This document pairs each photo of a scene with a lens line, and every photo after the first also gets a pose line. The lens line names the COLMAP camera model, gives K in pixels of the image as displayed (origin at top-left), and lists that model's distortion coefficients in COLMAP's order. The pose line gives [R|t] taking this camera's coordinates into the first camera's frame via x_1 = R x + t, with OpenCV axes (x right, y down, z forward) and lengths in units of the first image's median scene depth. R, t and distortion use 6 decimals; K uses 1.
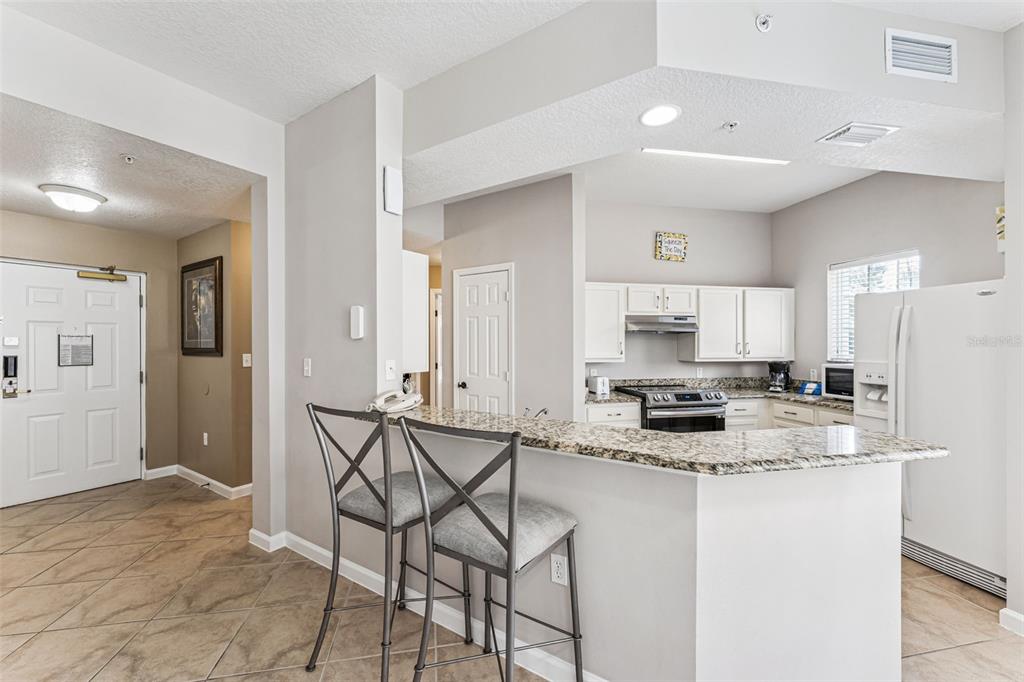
lens RADIAL K [[437.3, 0, 506.2], [0, 437.3, 344.9], [0, 0, 1]] dist [-0.001093, -0.000201]
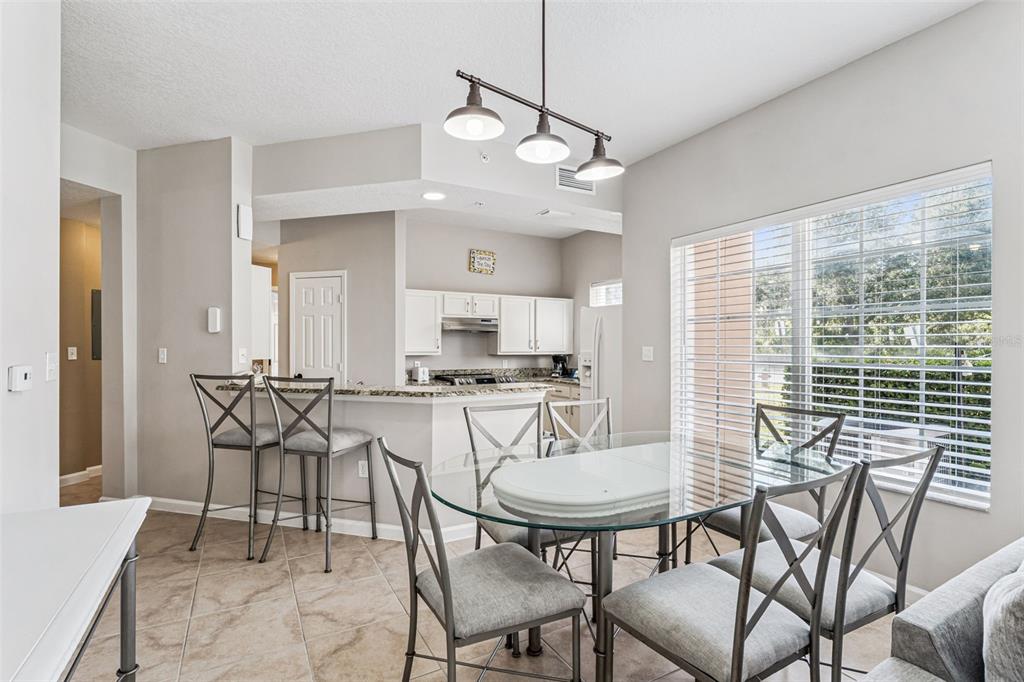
lens RADIAL K [[499.0, 0, 511.7], [0, 499.0, 347.5], [0, 0, 1]] dist [0.003107, -0.000679]
pose [[0.952358, 0.002226, 0.304973, 0.032815], [-0.003128, 0.999992, 0.002470, 0.014945], [-0.304965, -0.003306, 0.952358, -0.429896]]
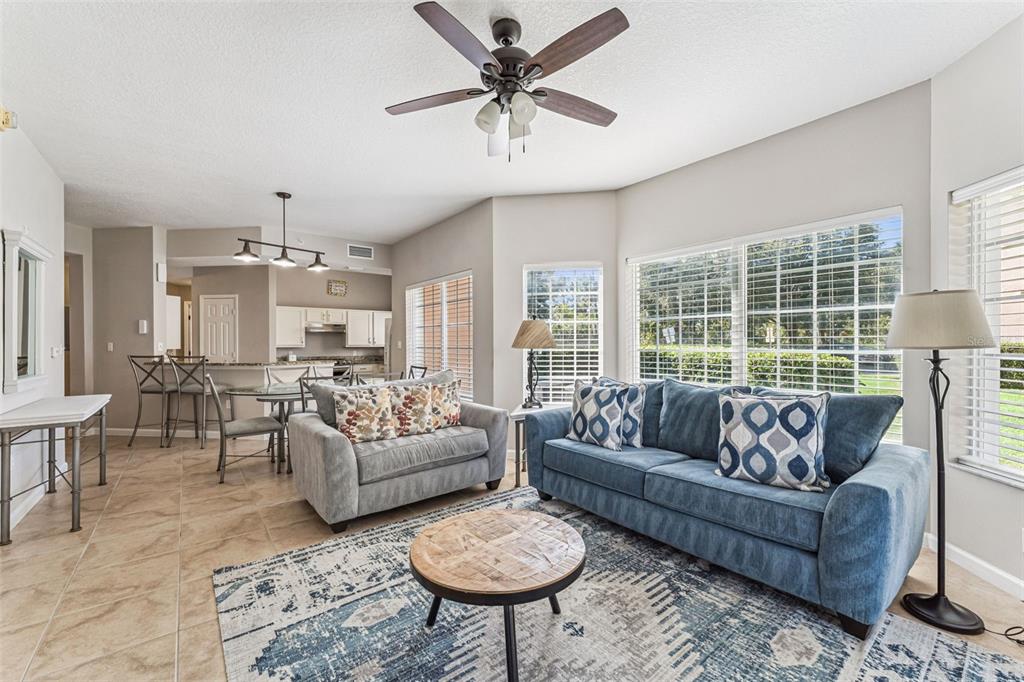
lens RADIAL K [[419.6, 0, 504.9], [0, 419.6, 345.2], [0, 0, 1]] dist [-0.001725, -0.000185]
pose [[0.891754, -0.001950, 0.452517, 0.233167], [-0.000570, 0.999985, 0.005433, 0.020703], [-0.452521, -0.005103, 0.891739, -1.167730]]
